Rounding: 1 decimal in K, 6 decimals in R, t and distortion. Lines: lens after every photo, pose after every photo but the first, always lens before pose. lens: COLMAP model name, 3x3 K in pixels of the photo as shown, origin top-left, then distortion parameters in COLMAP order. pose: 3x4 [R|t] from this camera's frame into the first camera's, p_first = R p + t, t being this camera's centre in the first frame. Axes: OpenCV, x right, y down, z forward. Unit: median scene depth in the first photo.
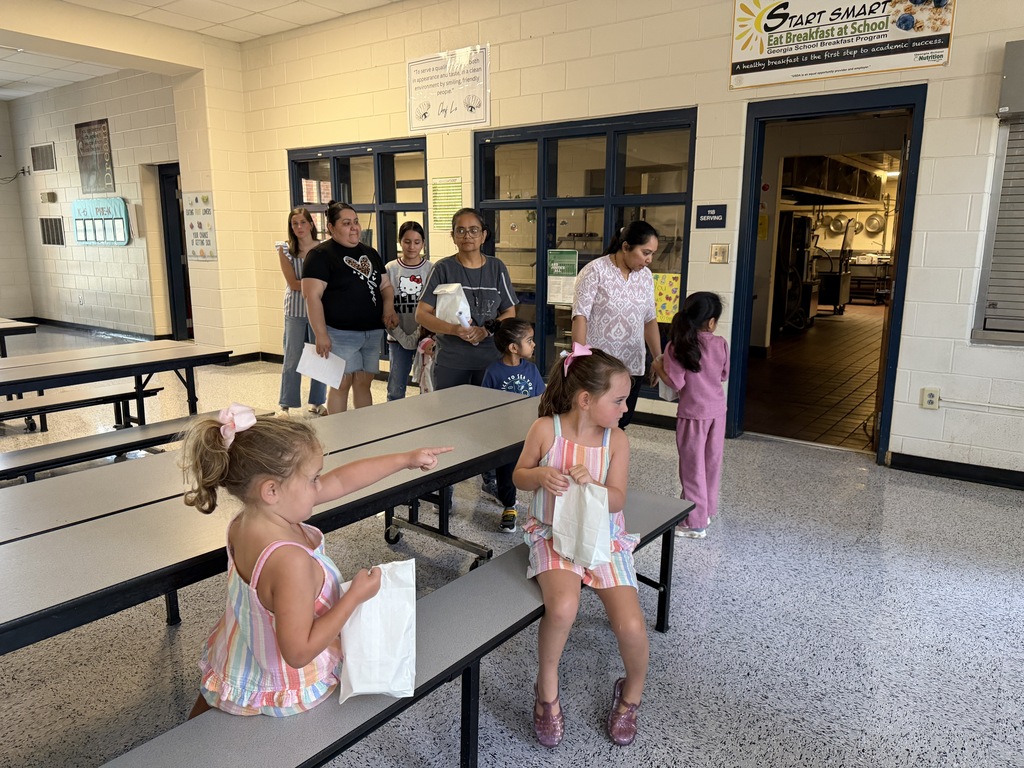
lens RADIAL K [[731.6, 0, 514.1], [0, 731.6, 390.5], [0, 0, 1]] dist [0.058900, -0.072440]
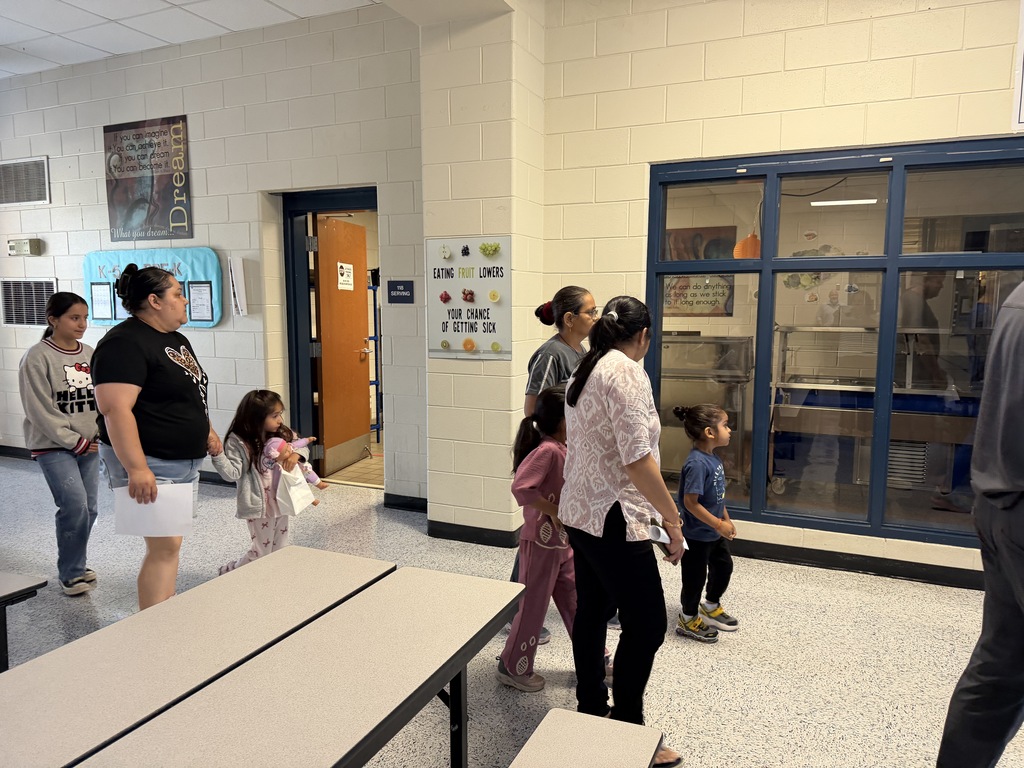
lens RADIAL K [[731.6, 0, 514.1], [0, 731.6, 390.5], [0, 0, 1]] dist [0.058900, -0.072440]
pose [[0.975360, -0.035801, 0.217693, -0.514500], [0.051928, 0.996277, -0.068816, -0.113680], [-0.214419, 0.078425, 0.973588, 0.463685]]
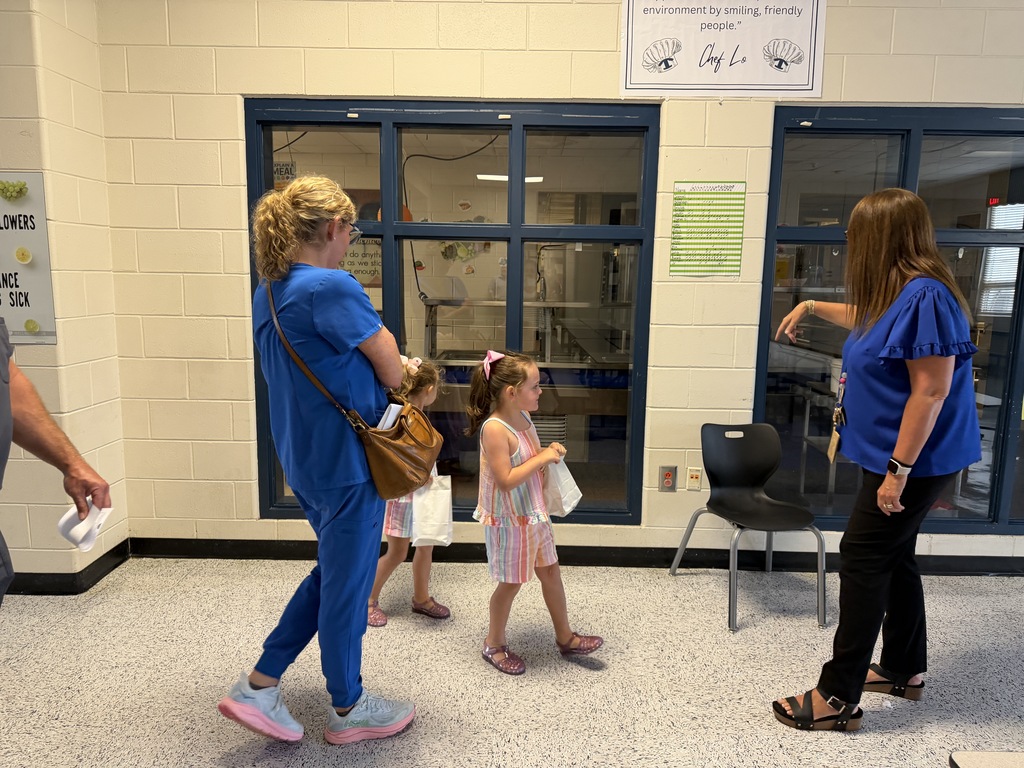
lens RADIAL K [[731.6, 0, 514.1], [0, 731.6, 390.5], [0, 0, 1]] dist [0.058900, -0.072440]
pose [[0.811279, -0.086888, 0.578166, -0.431155], [0.104471, 0.994524, 0.002866, -0.123073], [-0.575249, 0.058077, 0.815914, 0.517825]]
